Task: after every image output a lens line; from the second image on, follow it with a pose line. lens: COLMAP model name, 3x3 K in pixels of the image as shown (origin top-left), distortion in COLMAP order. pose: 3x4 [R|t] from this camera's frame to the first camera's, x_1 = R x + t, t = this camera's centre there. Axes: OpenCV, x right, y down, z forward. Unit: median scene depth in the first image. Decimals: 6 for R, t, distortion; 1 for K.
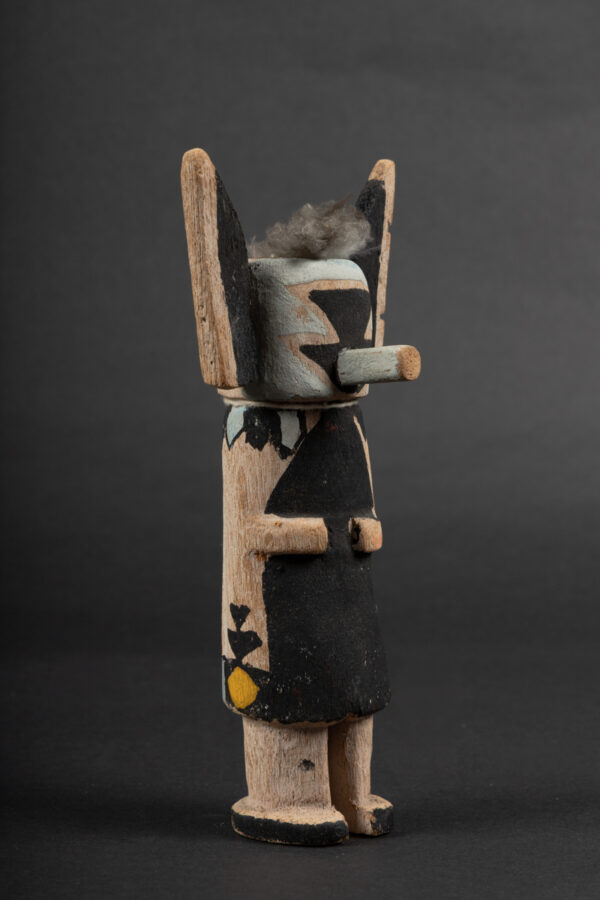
lens RADIAL K [[2262.9, 0, 300.0], [0, 2262.9, 450.0], [0, 0, 1]] dist [0.049268, 0.315122]
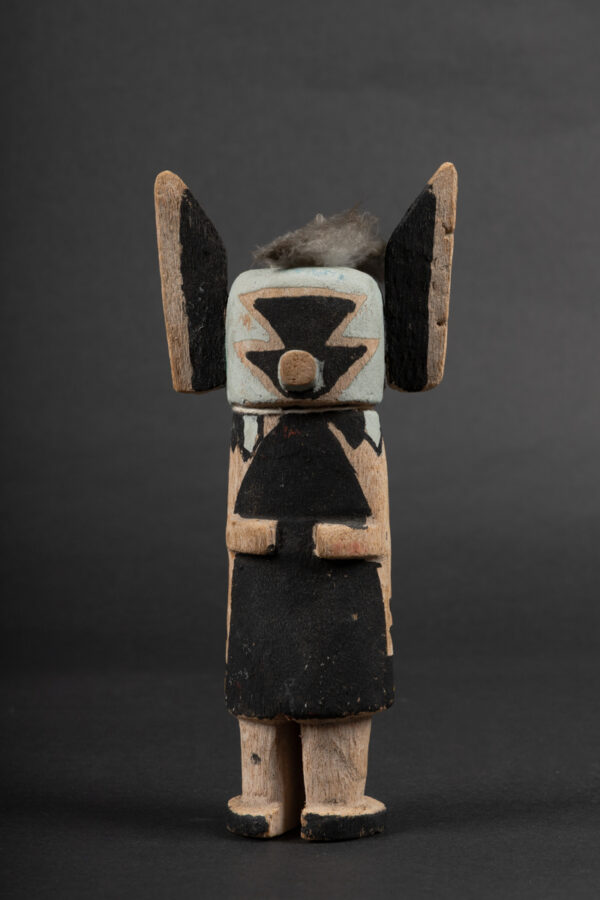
lens RADIAL K [[2262.9, 0, 300.0], [0, 2262.9, 450.0], [0, 0, 1]] dist [0.049268, 0.315122]
pose [[0.596492, 0.022388, -0.802307, 0.842813], [-0.040872, 0.999161, -0.002506, 0.000306], [0.801578, 0.034287, 0.596907, 0.398546]]
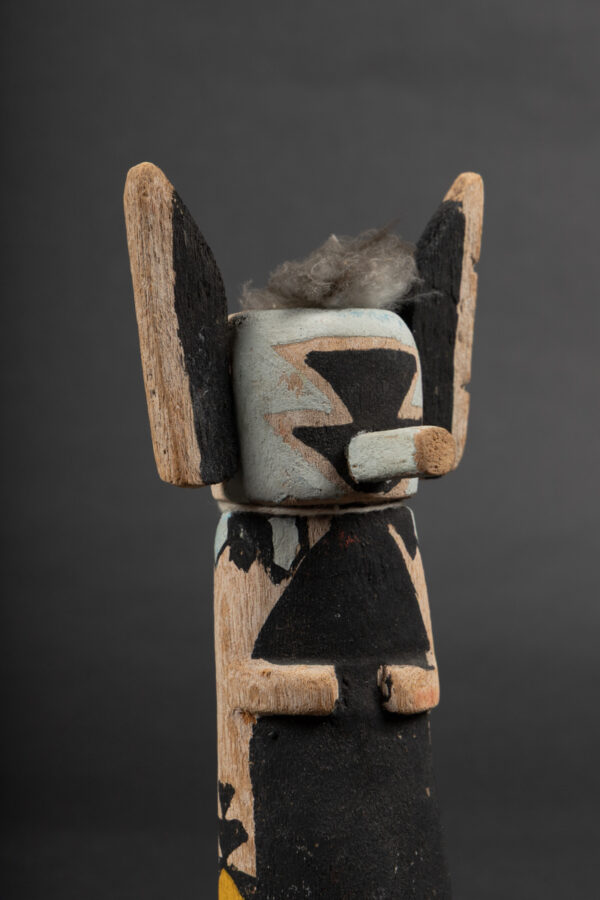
lens RADIAL K [[2563.6, 0, 300.0], [0, 2563.6, 450.0], [0, 0, 1]] dist [0.070389, 1.151078]
pose [[0.965008, -0.005894, -0.262153, 0.216555], [-0.004605, 0.999212, -0.039416, -0.006452], [0.262179, 0.039244, 0.964221, 0.204714]]
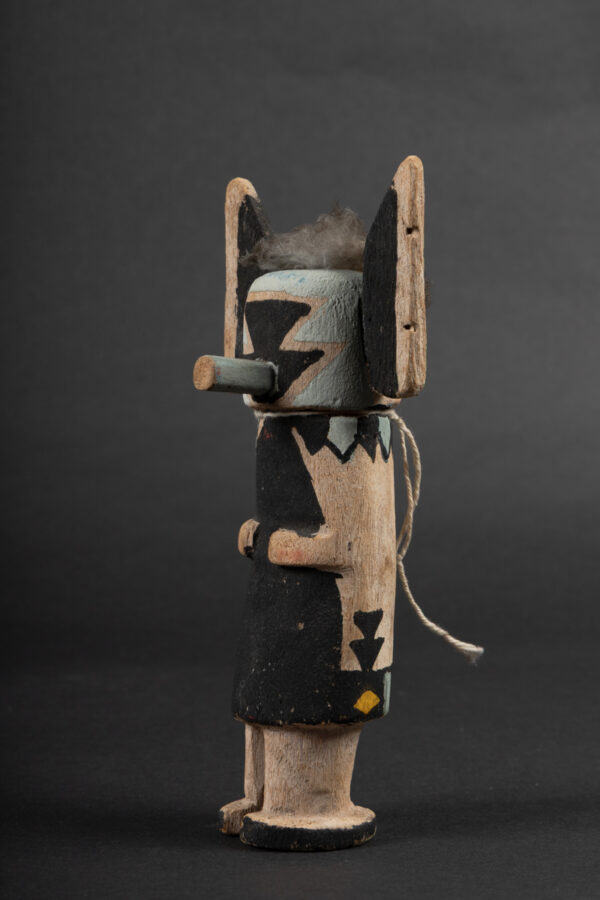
lens RADIAL K [[2295.2, 0, 300.2], [0, 2295.2, 396.3], [0, 0, 1]] dist [0.023520, 0.084311]
pose [[-0.216501, 0.027548, -0.975894, 1.030993], [-0.055442, 0.997642, 0.040462, -0.071165], [0.974707, 0.062866, -0.214463, 1.247082]]
